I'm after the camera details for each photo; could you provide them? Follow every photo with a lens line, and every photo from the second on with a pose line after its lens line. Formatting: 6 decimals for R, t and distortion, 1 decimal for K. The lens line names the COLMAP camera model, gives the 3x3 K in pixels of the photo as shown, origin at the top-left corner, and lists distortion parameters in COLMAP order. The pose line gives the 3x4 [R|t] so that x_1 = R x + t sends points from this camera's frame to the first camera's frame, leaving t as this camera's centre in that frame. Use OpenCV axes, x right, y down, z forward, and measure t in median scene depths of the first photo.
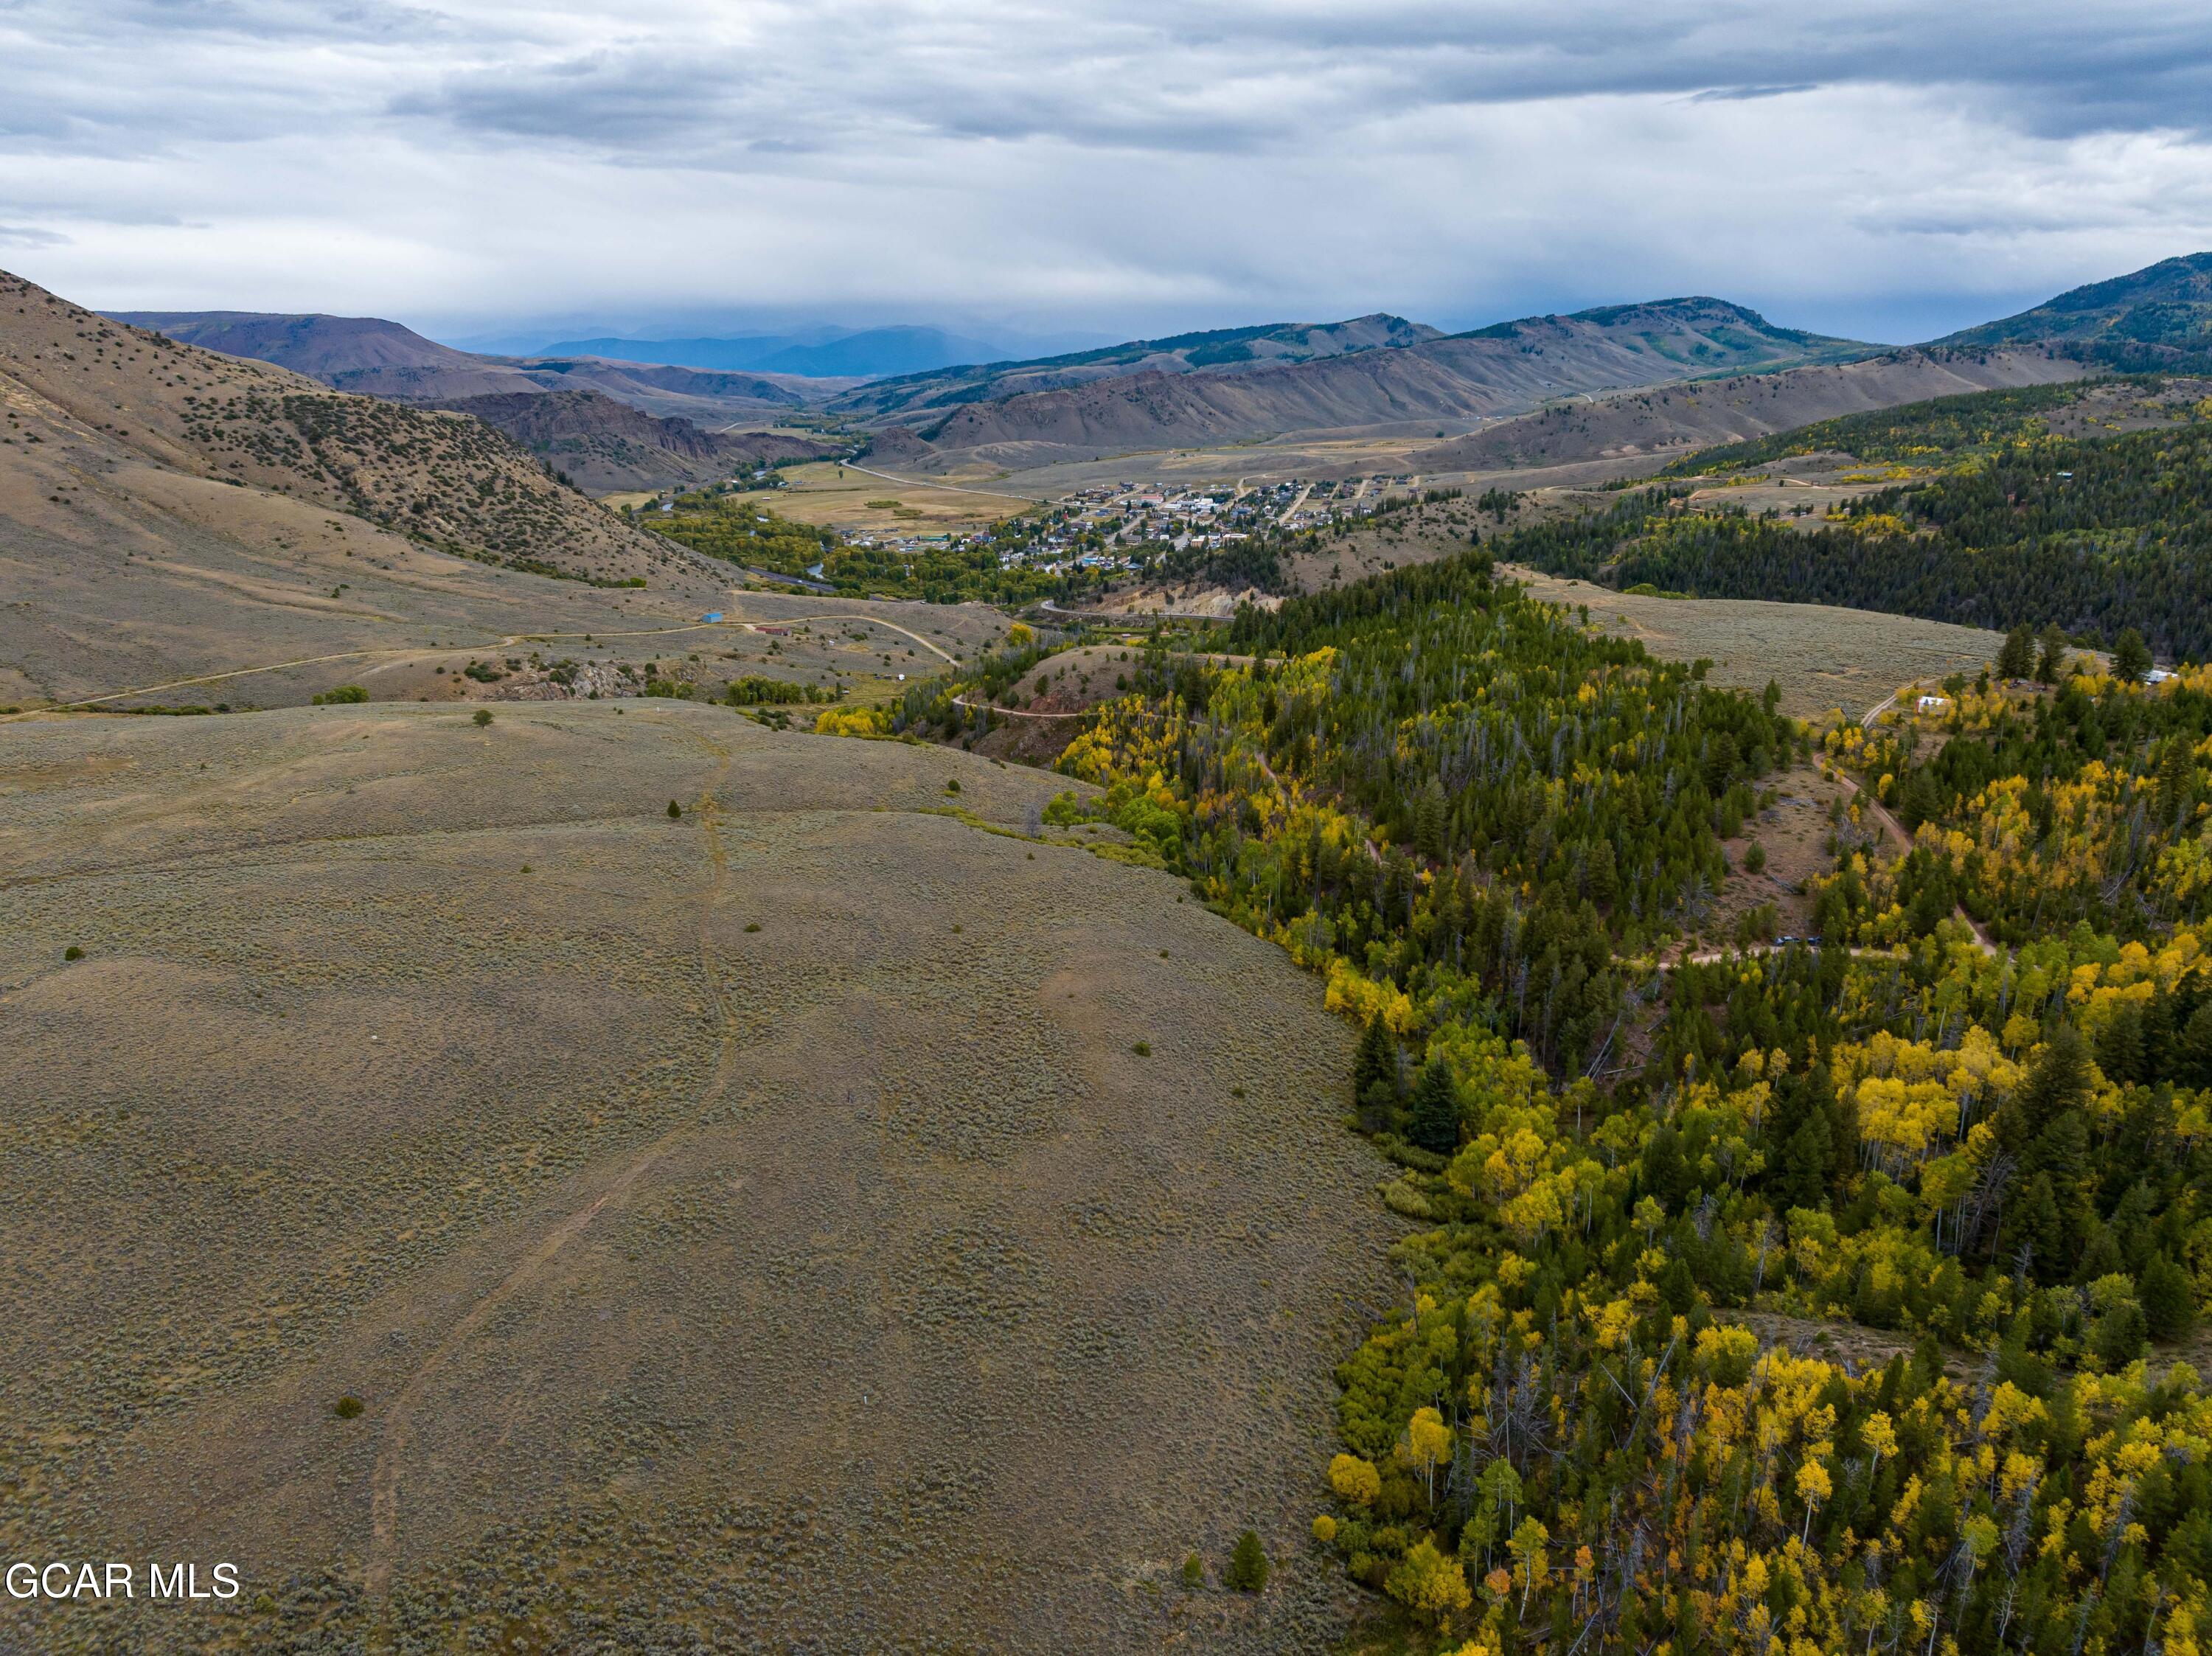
lens RADIAL K [[1551.2, 0, 1102.9], [0, 1551.2, 831.3], [0, 0, 1]] dist [-0.036297, 0.001232]
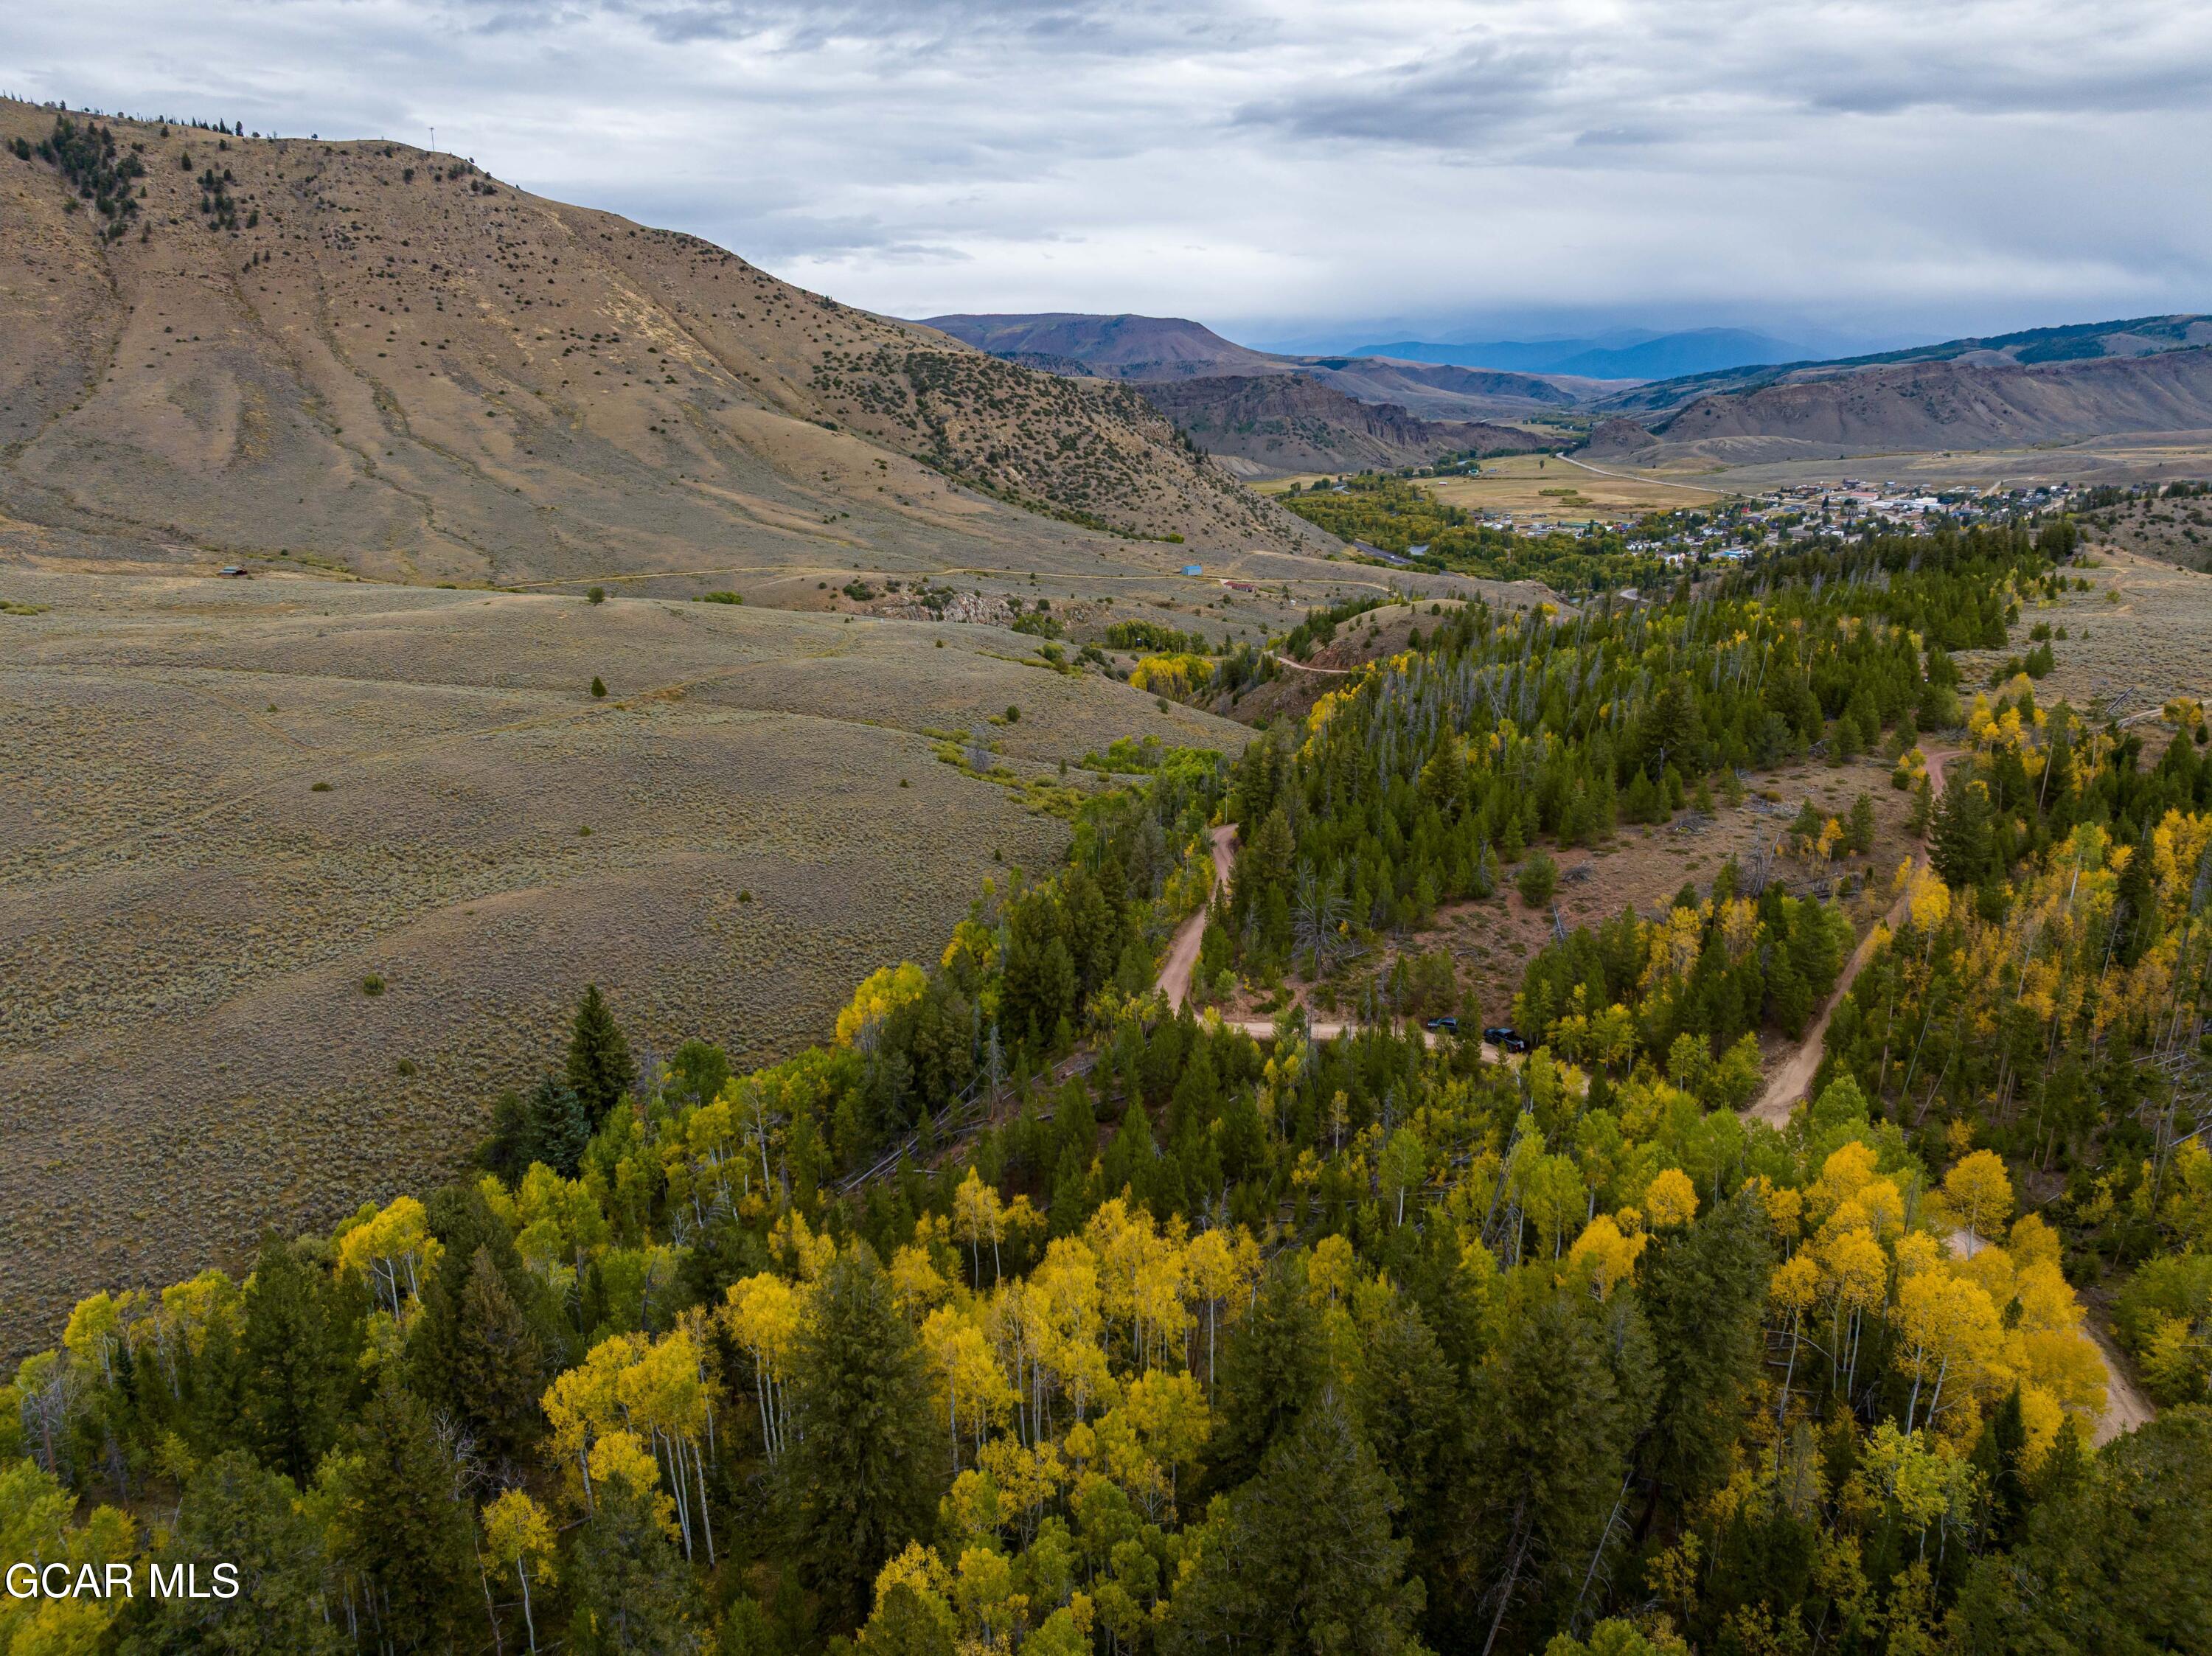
lens RADIAL K [[1551.2, 0, 1107.8], [0, 1551.2, 825.9], [0, 0, 1]] dist [-0.036297, 0.001232]
pose [[0.882974, 0.128703, -0.451433, 0.124311], [-0.131696, 0.990976, 0.024938, 0.001248], [0.450569, 0.037433, 0.891956, 0.101879]]
